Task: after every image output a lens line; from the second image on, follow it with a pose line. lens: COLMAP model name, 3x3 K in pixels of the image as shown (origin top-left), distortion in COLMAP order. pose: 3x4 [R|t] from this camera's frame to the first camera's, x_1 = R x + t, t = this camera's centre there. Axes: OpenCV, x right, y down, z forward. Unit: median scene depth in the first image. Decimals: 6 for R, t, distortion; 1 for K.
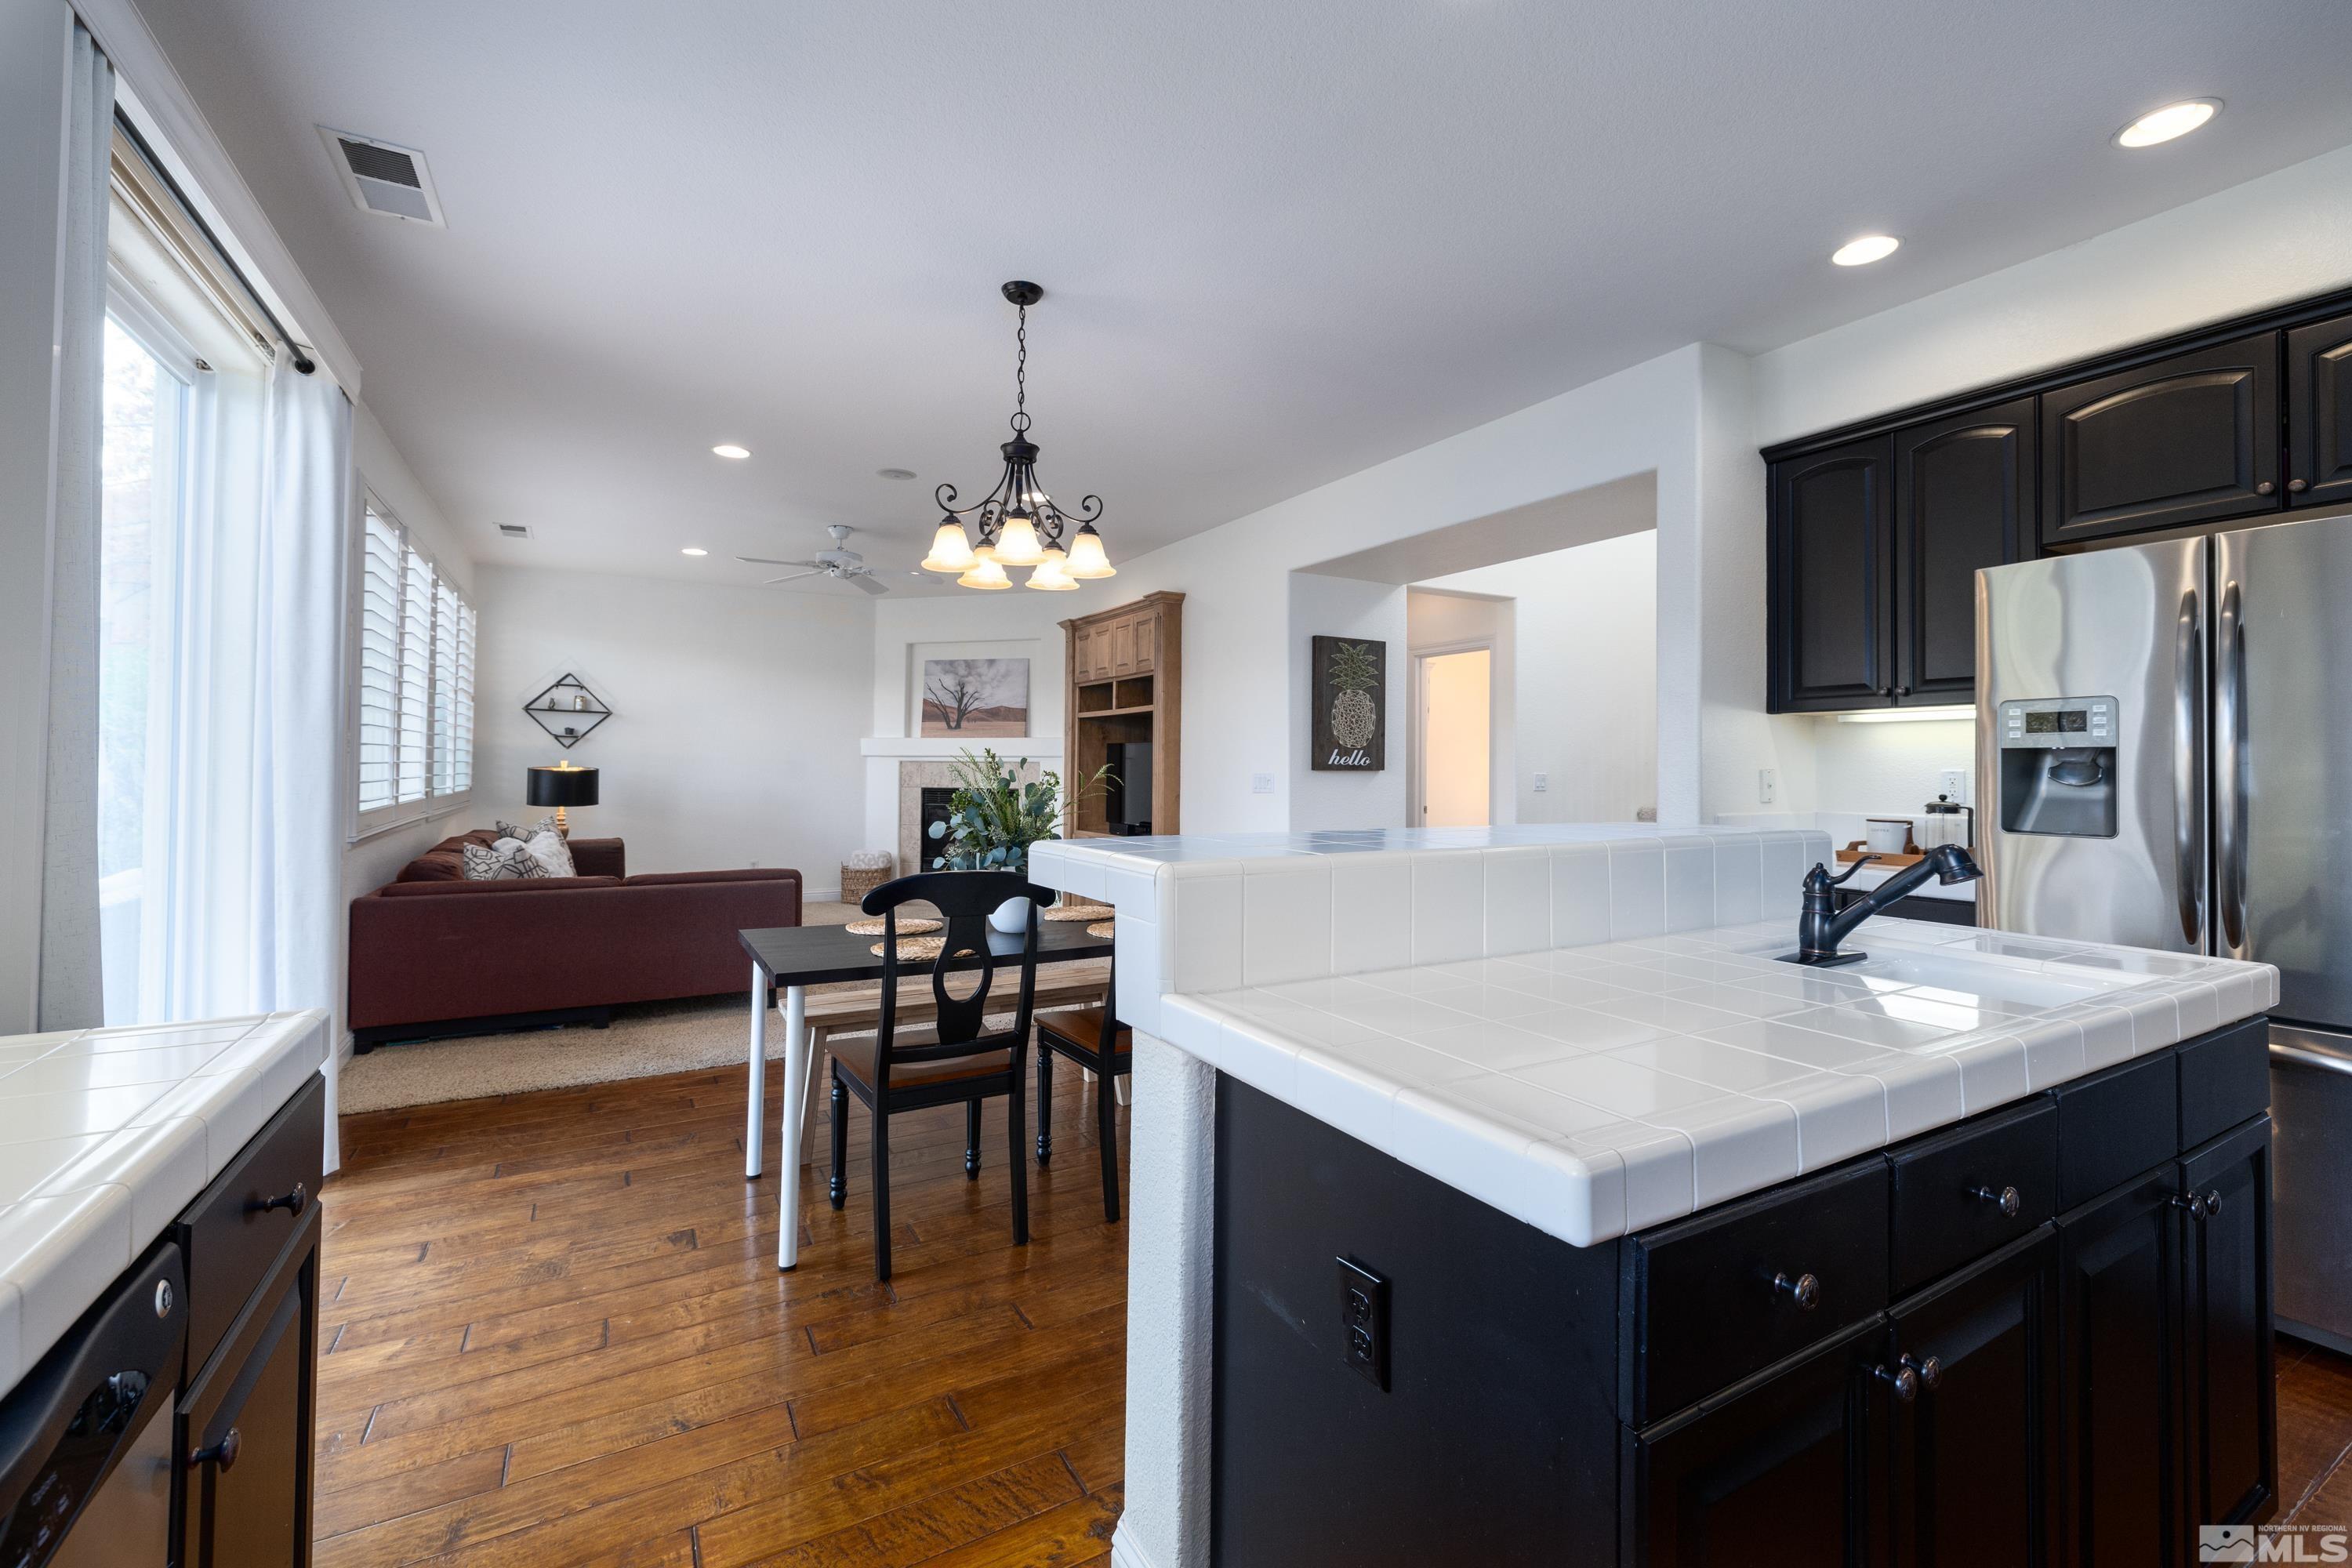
lens RADIAL K [[1009.0, 0, 1182.1], [0, 1009.0, 759.0], [0, 0, 1]] dist [-0.015062, -0.000436]
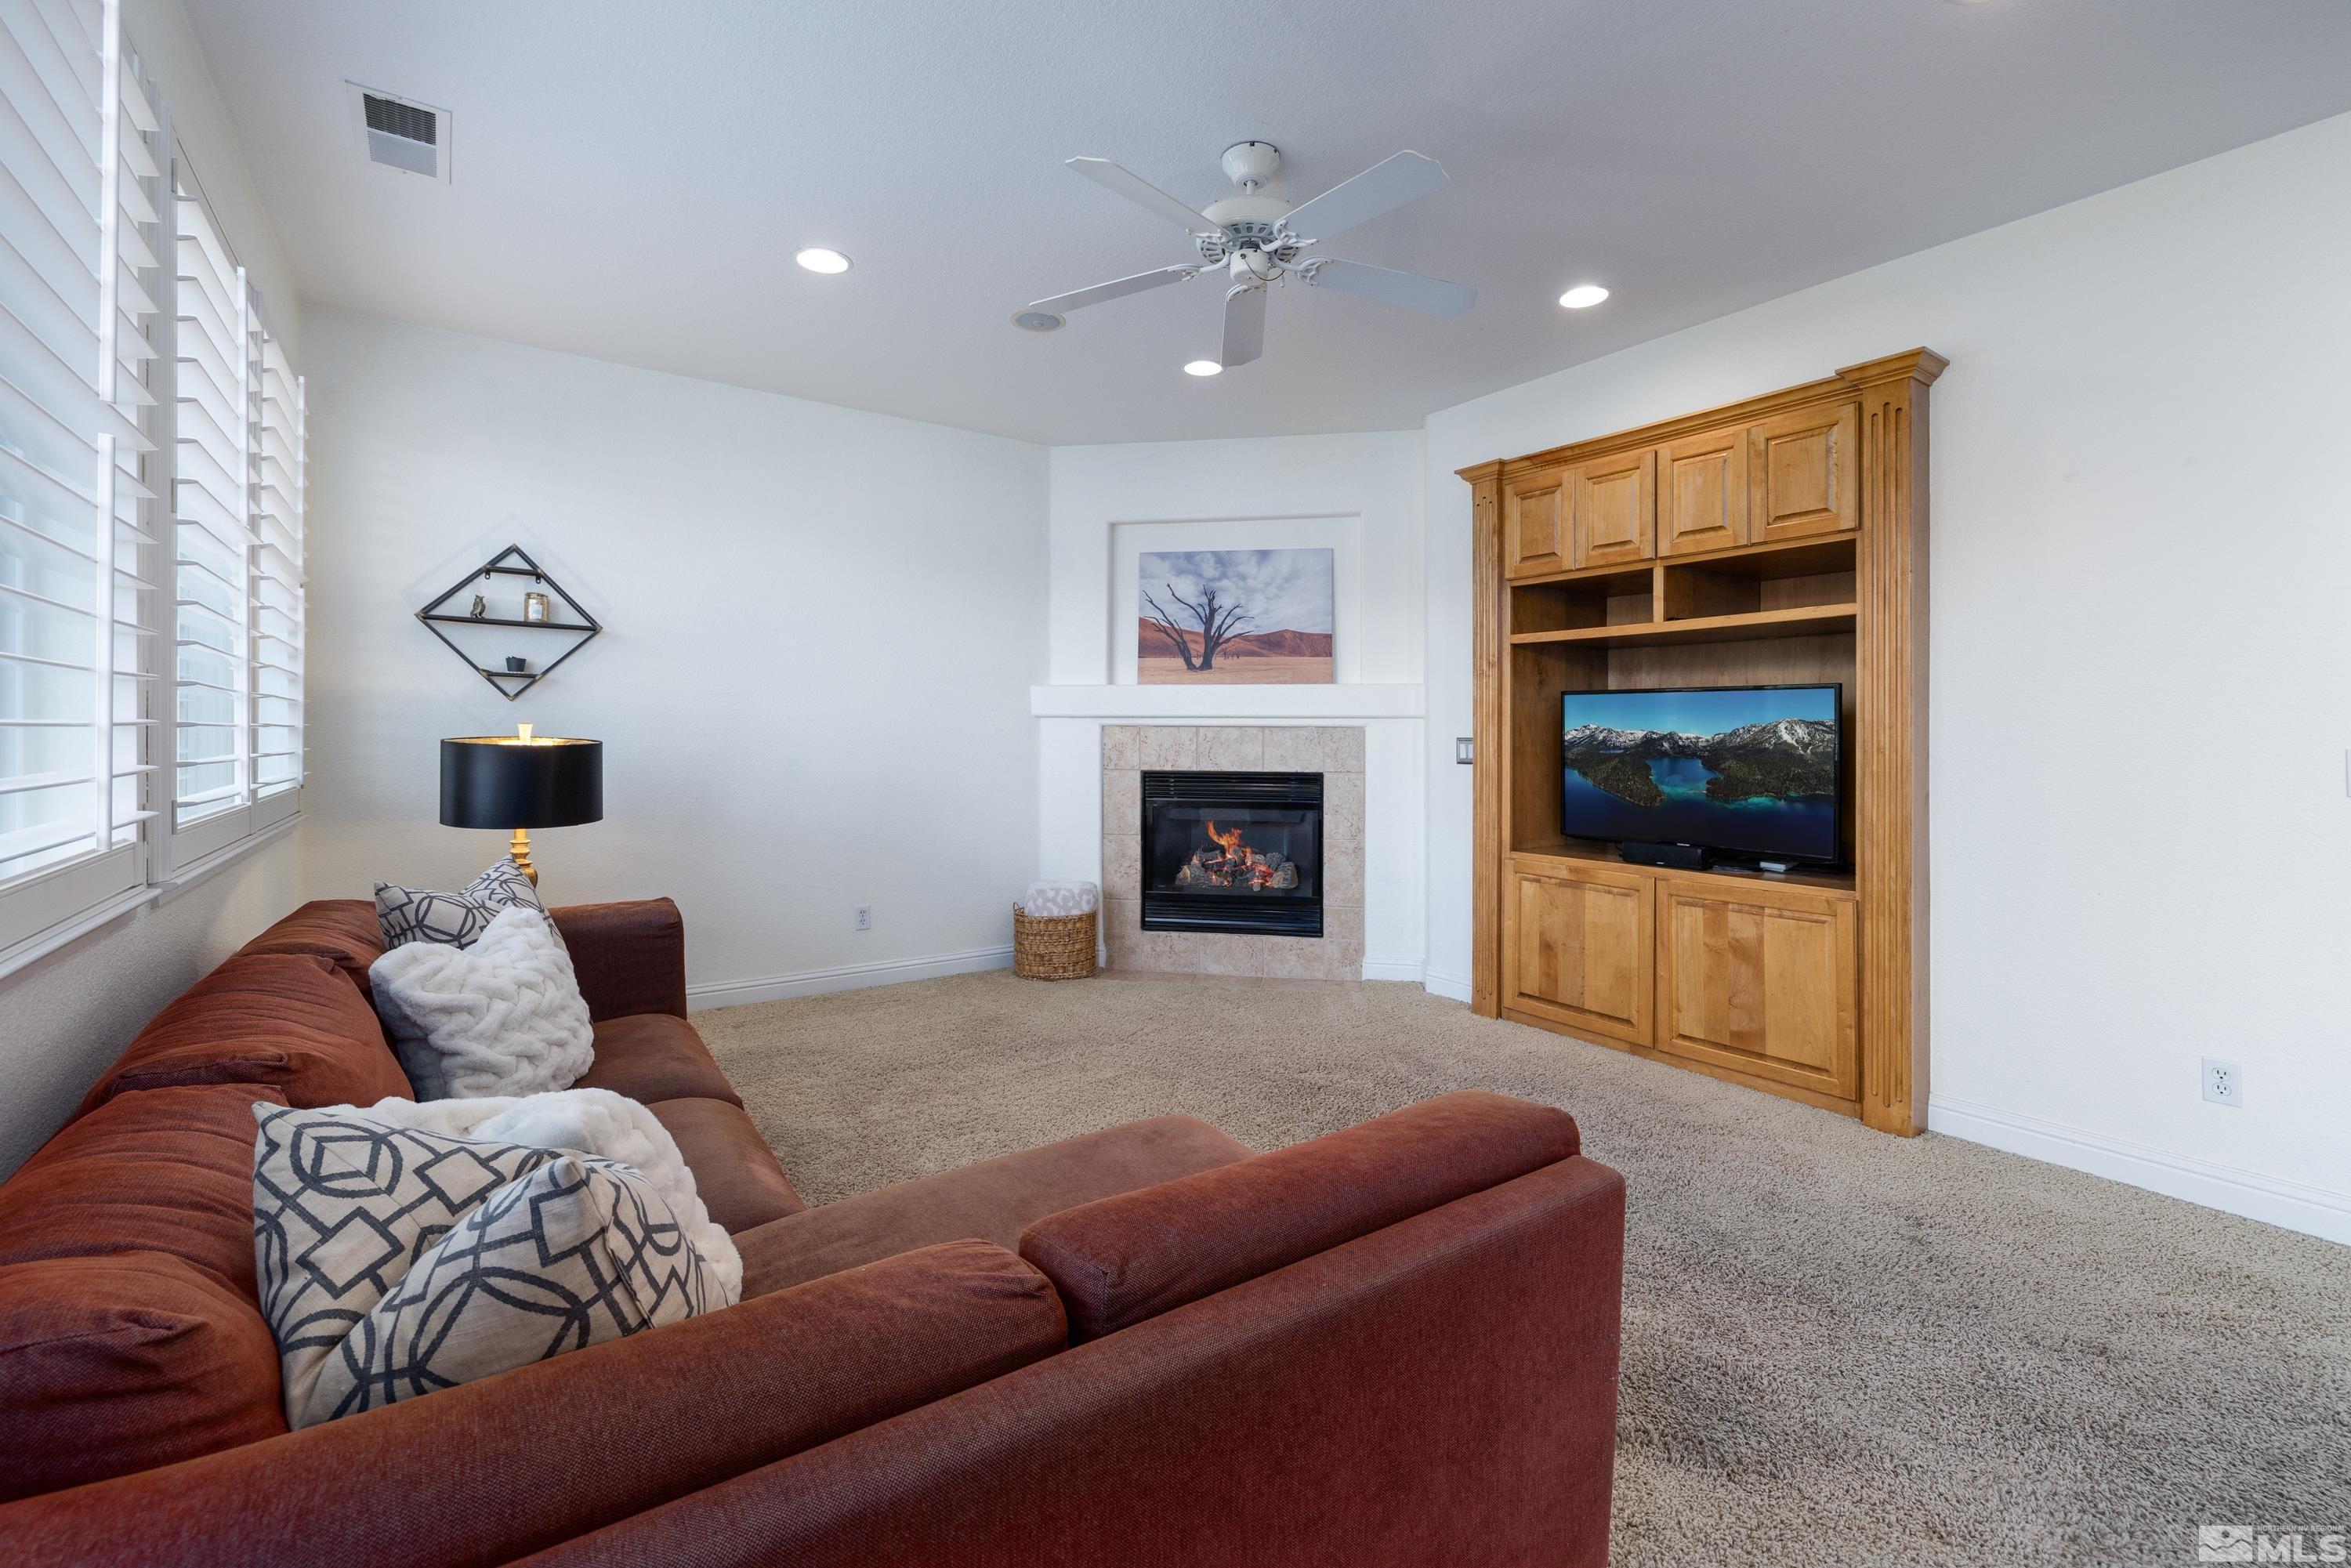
lens RADIAL K [[1008.6, 0, 1178.7], [0, 1008.6, 750.2], [0, 0, 1]] dist [-0.015062, -0.000436]
pose [[0.995221, -0.004928, 0.097524, -0.332451], [0.002692, 0.999731, 0.023047, 0.003885], [-0.097611, -0.022674, 0.994966, 0.474528]]
